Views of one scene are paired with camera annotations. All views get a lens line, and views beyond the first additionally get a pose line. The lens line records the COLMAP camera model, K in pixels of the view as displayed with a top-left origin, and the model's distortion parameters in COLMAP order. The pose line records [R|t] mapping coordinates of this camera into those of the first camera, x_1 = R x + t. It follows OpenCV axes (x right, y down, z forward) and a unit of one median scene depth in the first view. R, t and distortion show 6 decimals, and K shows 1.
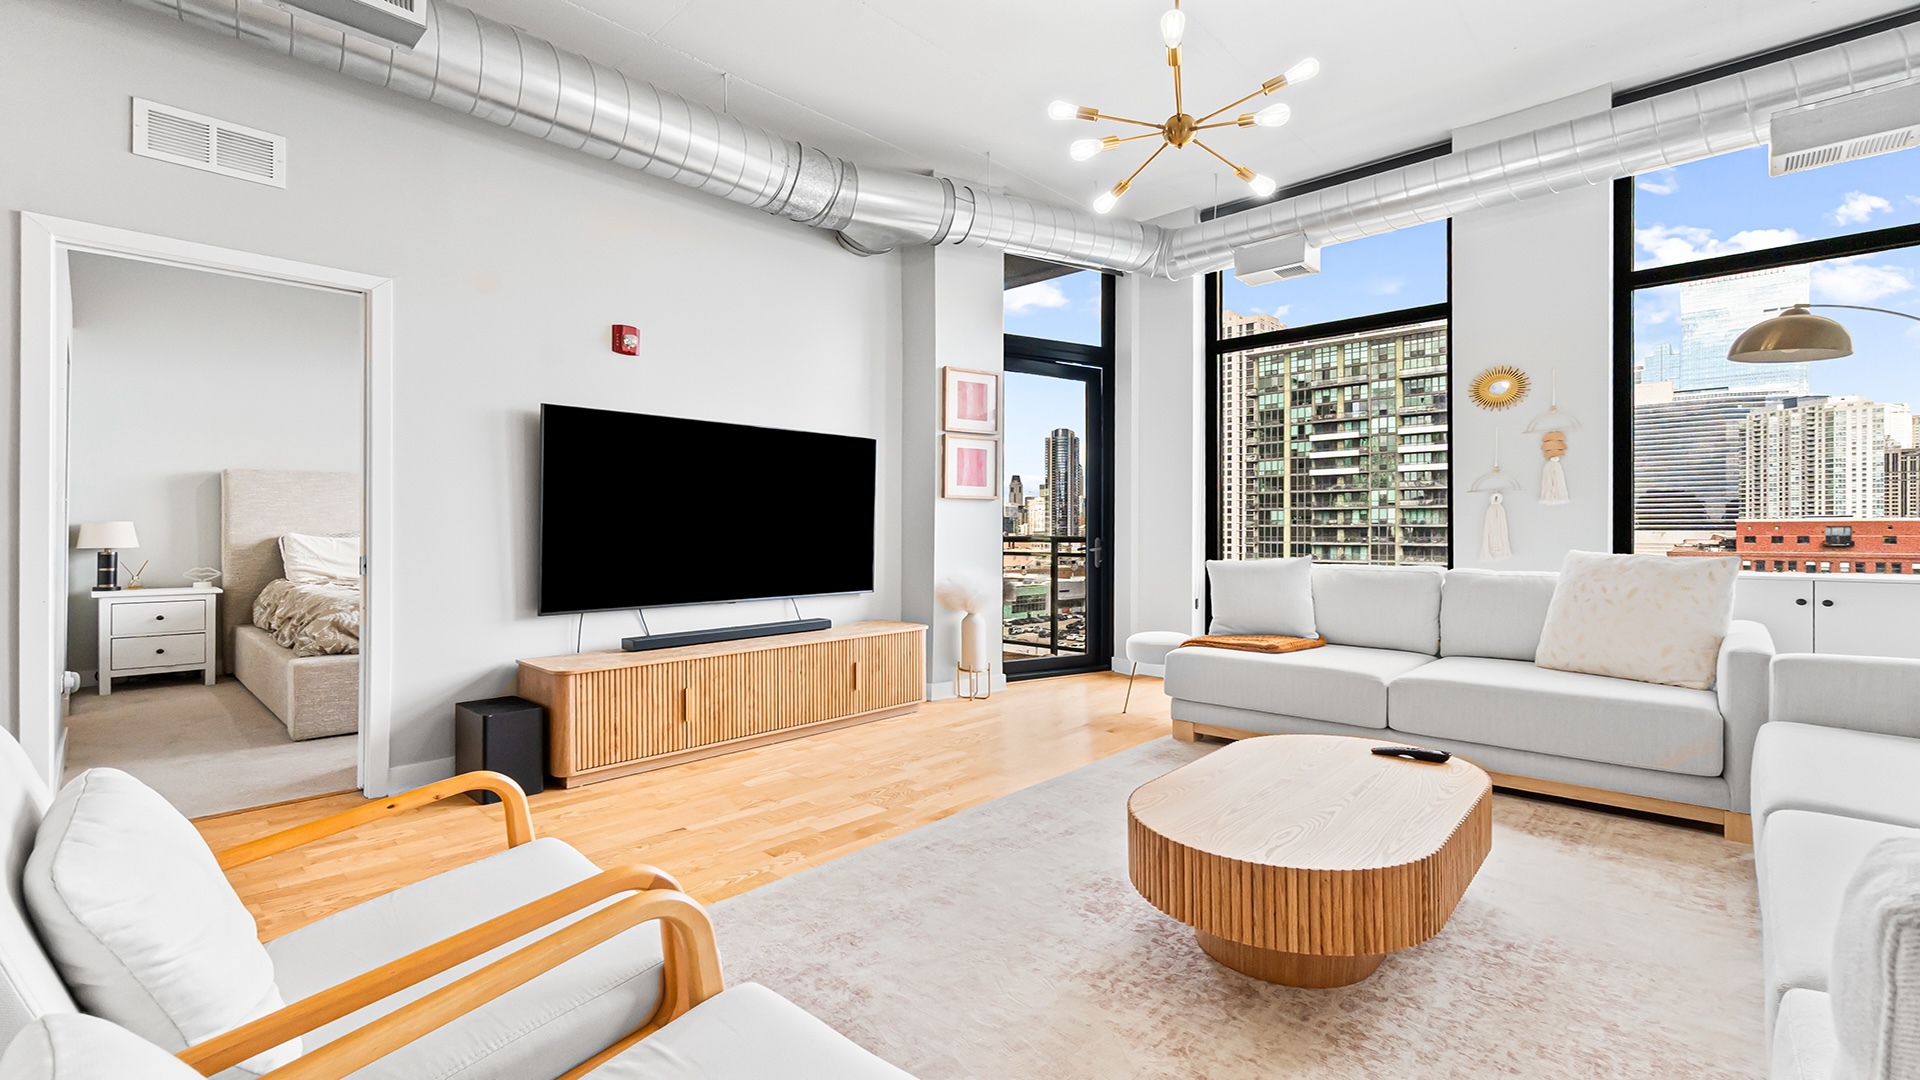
lens RADIAL K [[834.6, 0, 965.8], [0, 834.6, 536.6], [0, 0, 1]] dist [0.003832, 0.001112]
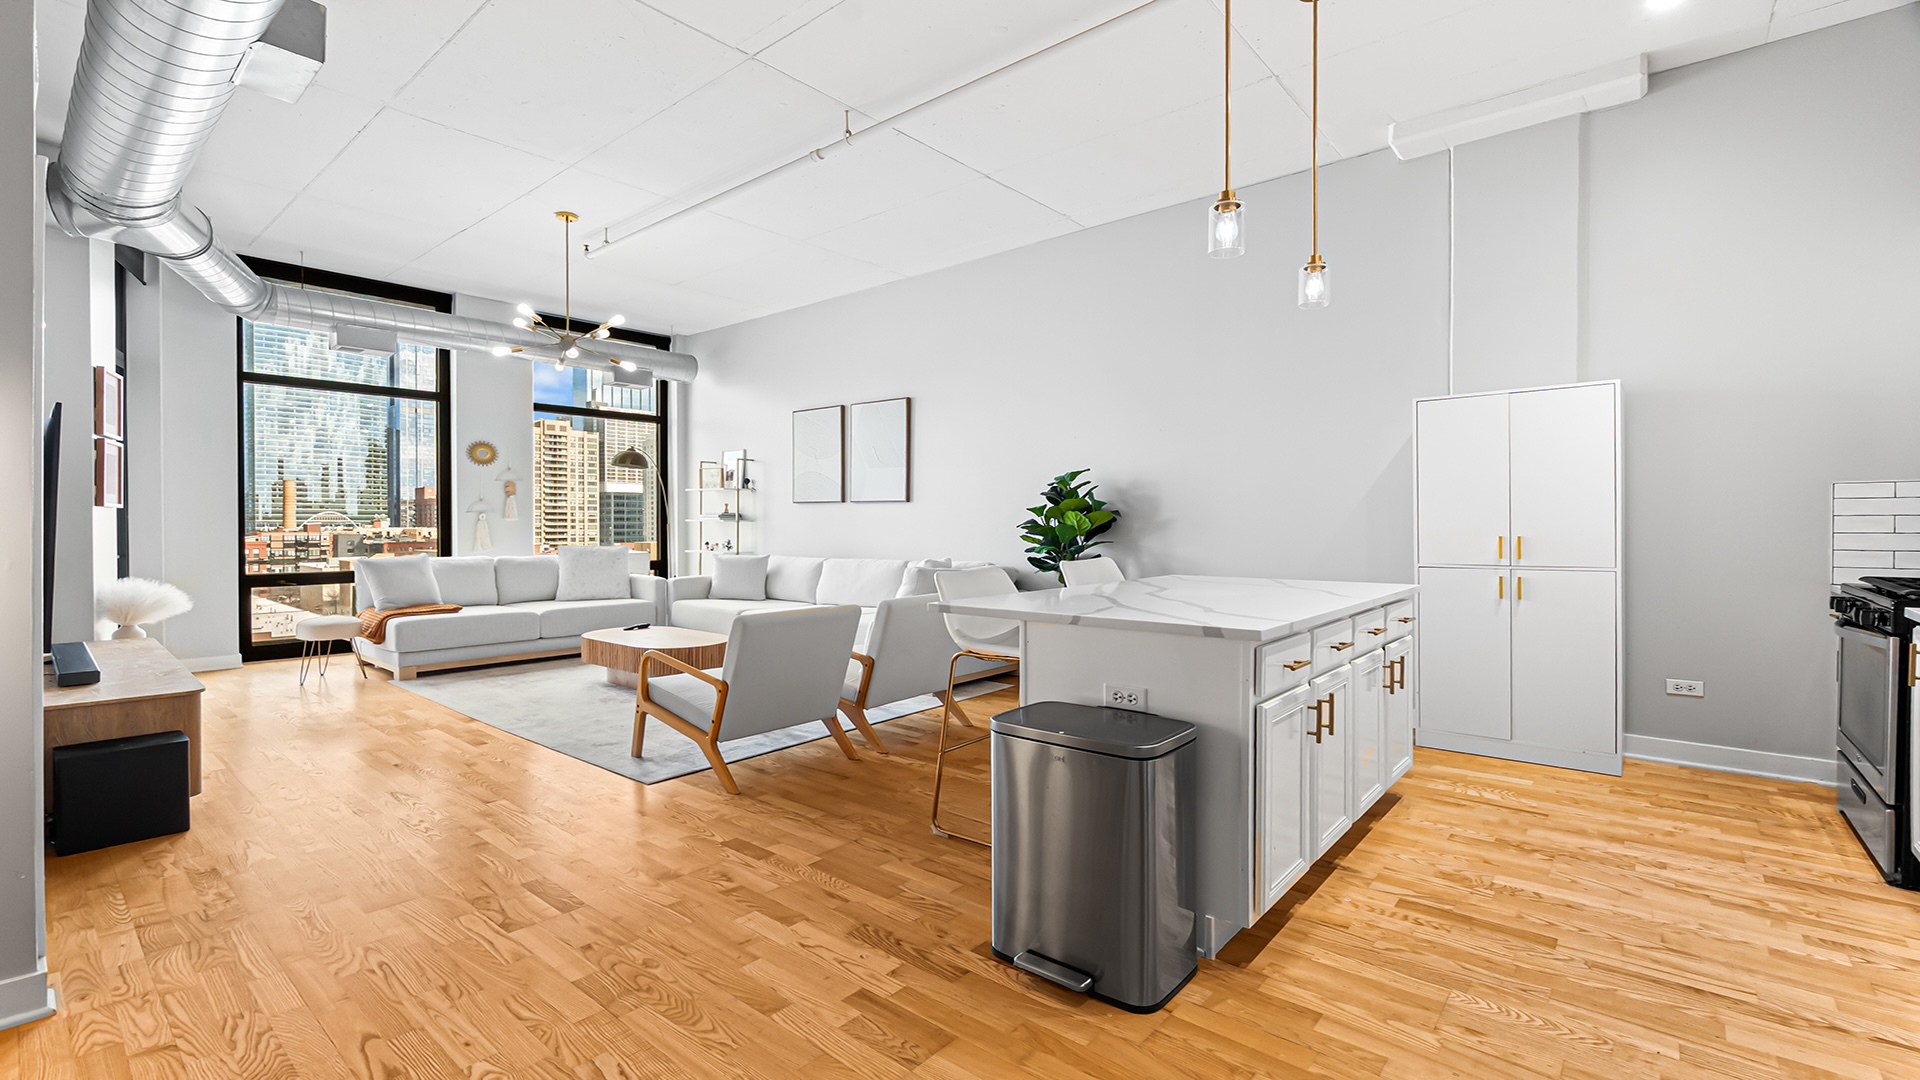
lens RADIAL K [[834.6, 0, 946.0], [0, 834.6, 533.2], [0, 0, 1]] dist [0.003832, 0.001112]
pose [[-0.044521, -0.010077, 0.998958, -1.223398], [0.000583, 0.999949, 0.010113, -0.029063], [-0.999008, 0.001033, -0.044513, 0.110574]]
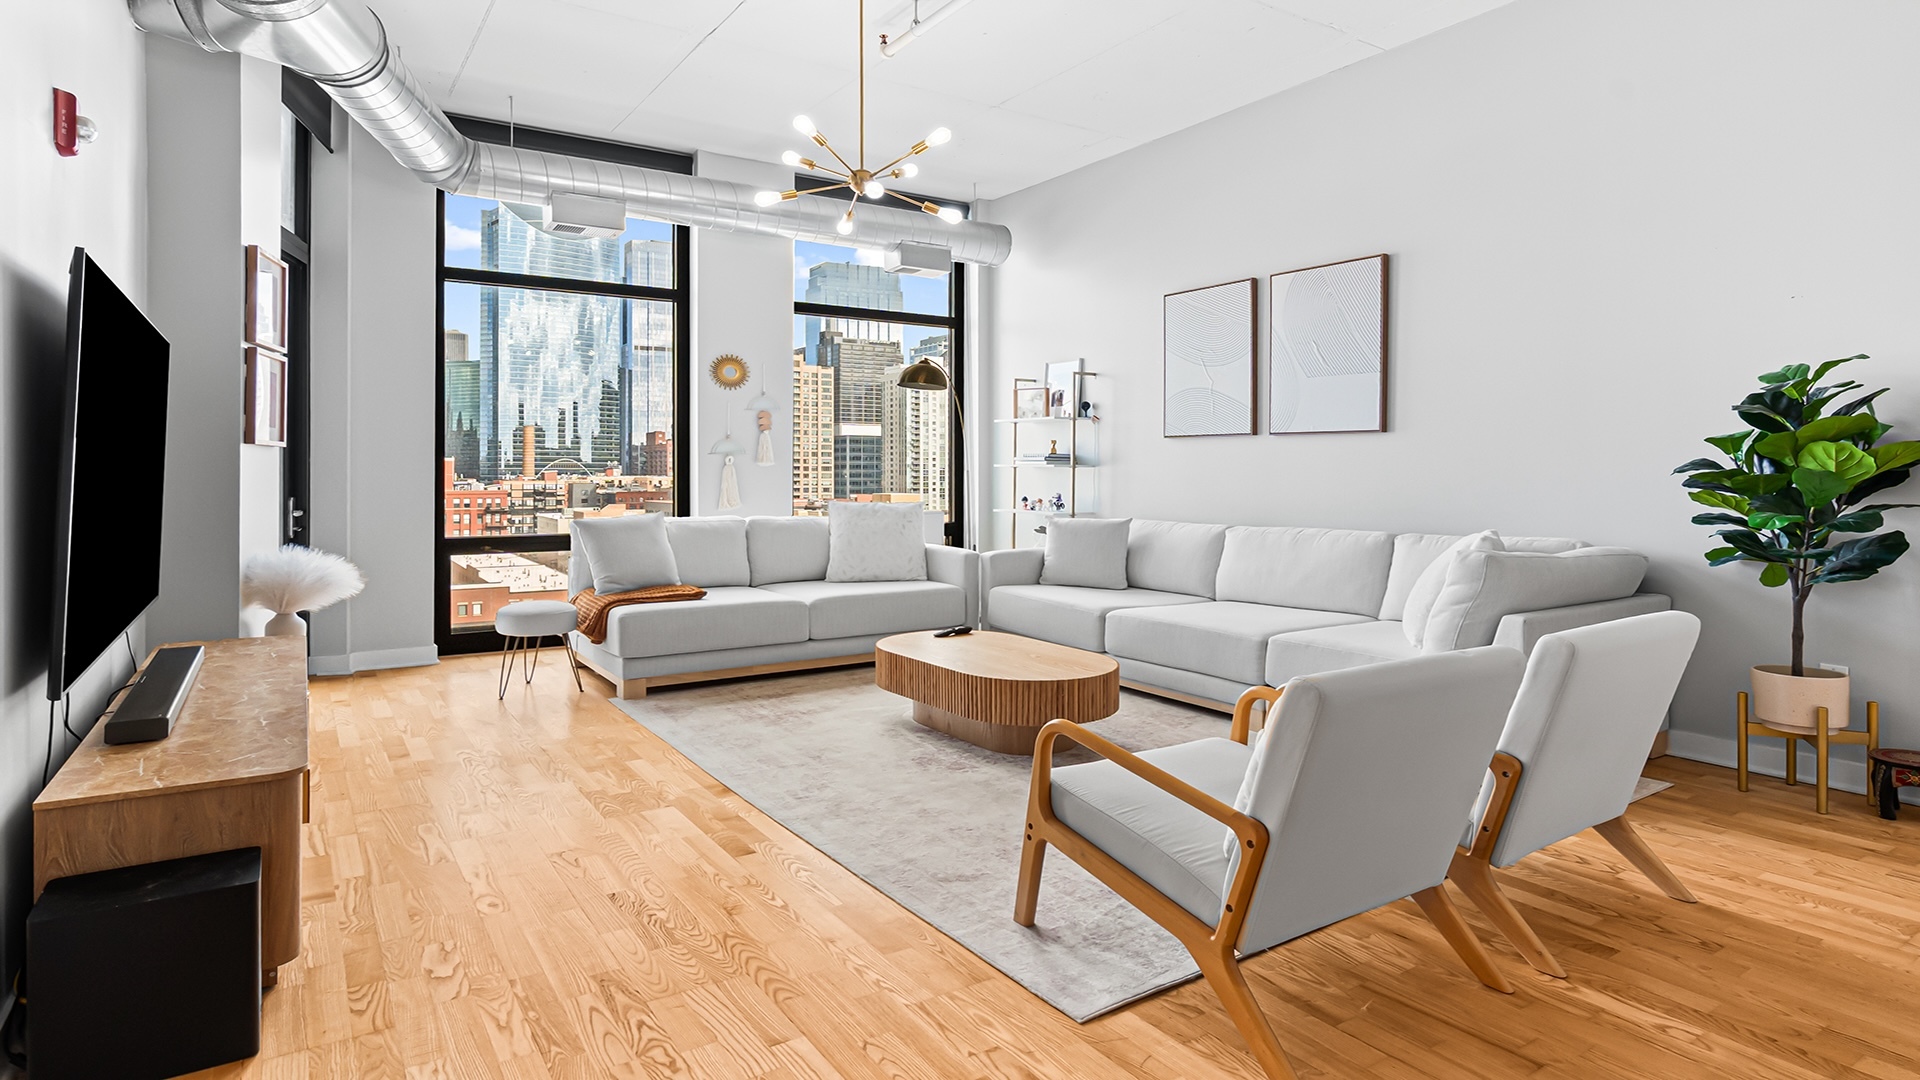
lens RADIAL K [[1028.0, 0, 957.6], [0, 1028.0, 469.9], [0, 0, 1]] dist [0.016851, 0.001976]
pose [[0.225486, 0.003072, 0.974242, -0.835461], [0.000351, 0.999995, -0.003234, -0.026439], [-0.974246, 0.001071, 0.225484, 0.333073]]
